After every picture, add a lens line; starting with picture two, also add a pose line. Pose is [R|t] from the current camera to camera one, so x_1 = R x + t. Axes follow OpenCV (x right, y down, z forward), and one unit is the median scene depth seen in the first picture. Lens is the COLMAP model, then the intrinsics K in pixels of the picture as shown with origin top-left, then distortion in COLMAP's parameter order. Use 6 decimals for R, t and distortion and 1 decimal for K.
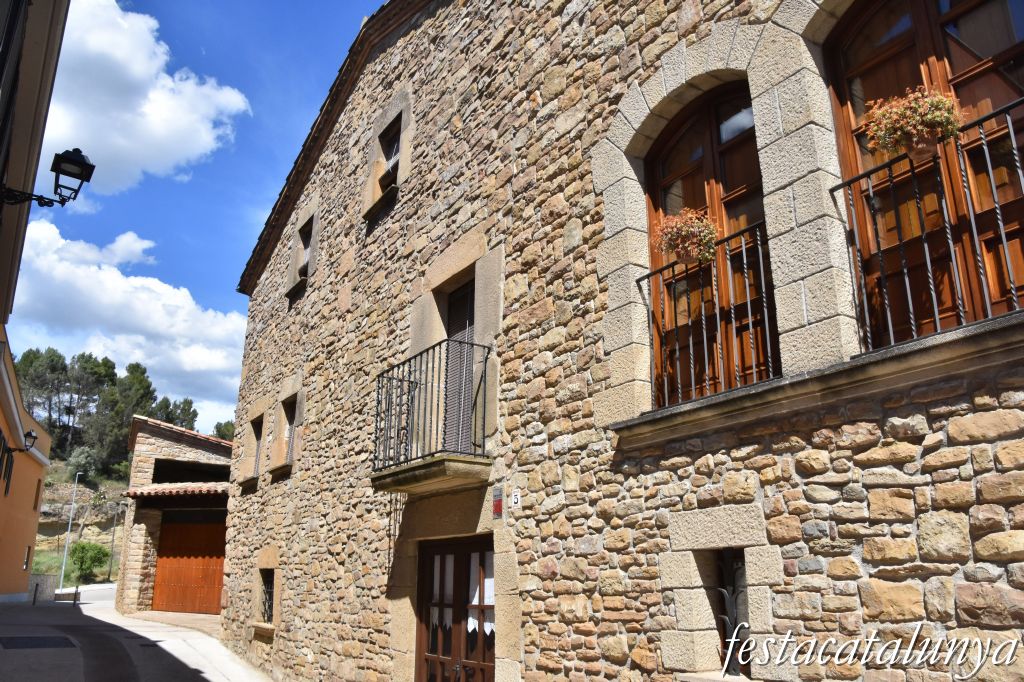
lens RADIAL K [[761.3, 0, 512.0], [0, 761.3, 341.0], [0, 0, 1]] dist [-0.142621, 0.086355]
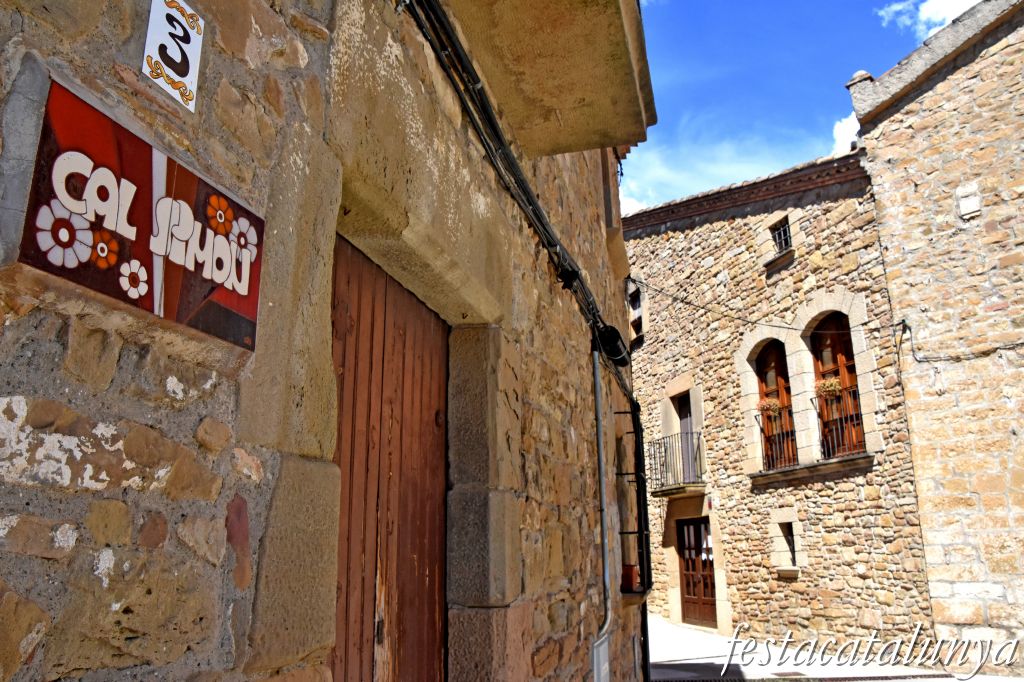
lens RADIAL K [[761.3, 0, 512.0], [0, 761.3, 341.0], [0, 0, 1]] dist [-0.142621, 0.086355]
pose [[0.950091, -0.107098, -0.293013, 0.142386], [0.122302, 0.991910, 0.034017, -0.464916], [0.287000, -0.068155, 0.955503, -1.437774]]
